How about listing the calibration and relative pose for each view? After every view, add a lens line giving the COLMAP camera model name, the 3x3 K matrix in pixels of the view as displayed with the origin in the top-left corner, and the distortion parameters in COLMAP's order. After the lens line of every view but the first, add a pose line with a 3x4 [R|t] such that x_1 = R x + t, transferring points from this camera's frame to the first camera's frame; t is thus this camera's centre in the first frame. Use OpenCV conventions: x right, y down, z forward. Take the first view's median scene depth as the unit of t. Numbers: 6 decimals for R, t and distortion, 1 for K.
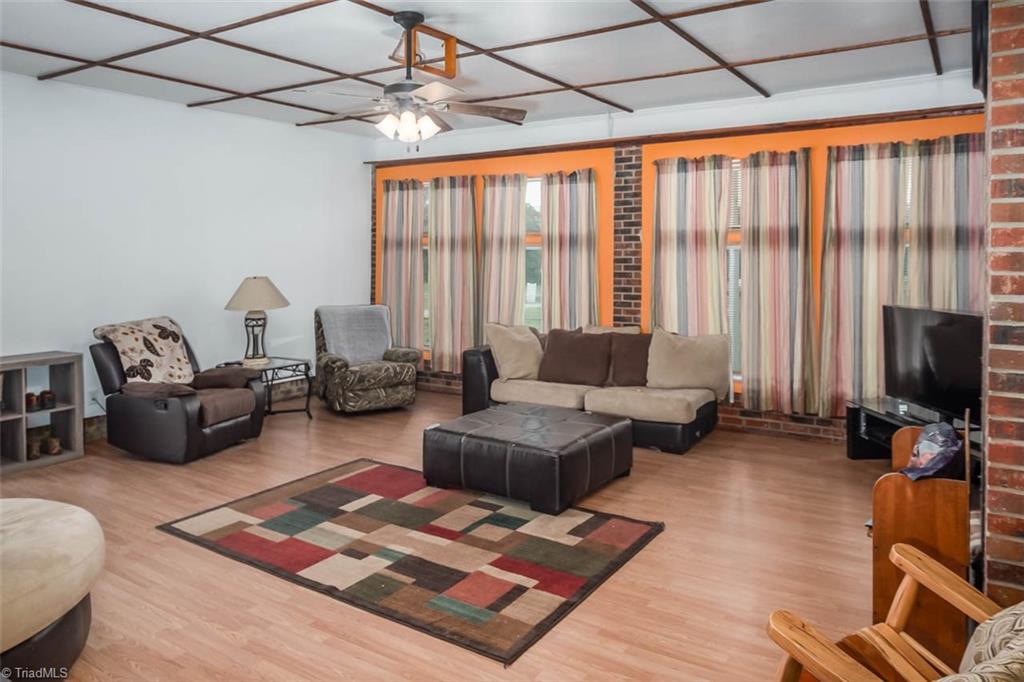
lens RADIAL K [[702.3, 0, 512.1], [0, 702.3, 341.7], [0, 0, 1]] dist [-0.000069, 0.000844]
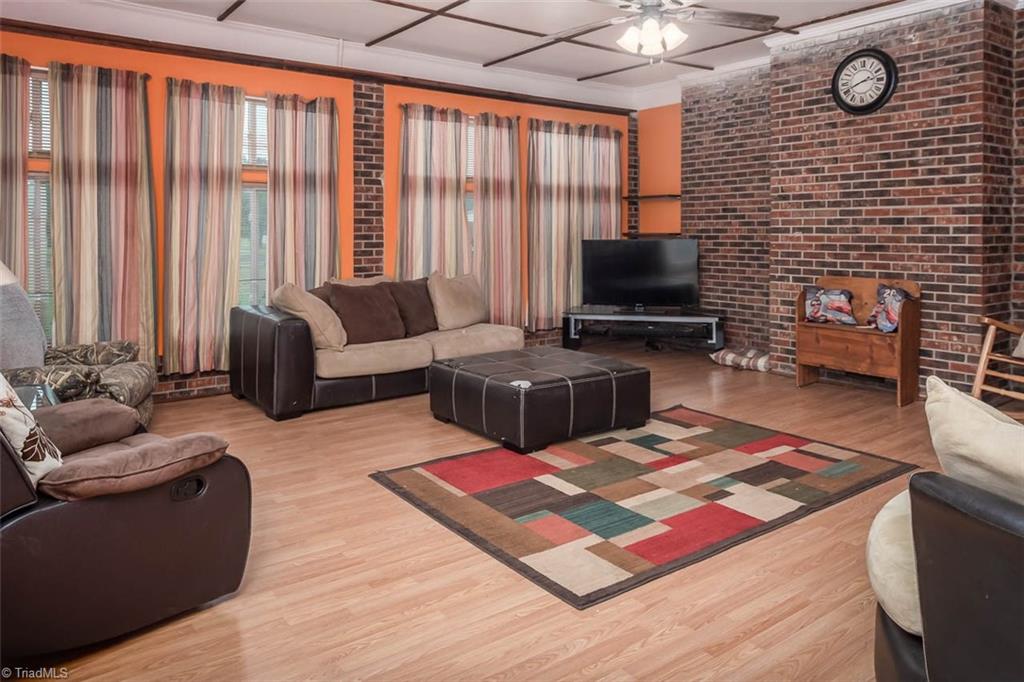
lens RADIAL K [[702.3, 0, 510.3], [0, 702.3, 314.8], [0, 0, 1]] dist [-0.000069, 0.000844]
pose [[0.339875, -0.117932, 0.933047, -0.666410], [0.113300, 0.990015, 0.083861, -0.029234], [-0.933621, 0.077212, 0.349843, 0.515269]]
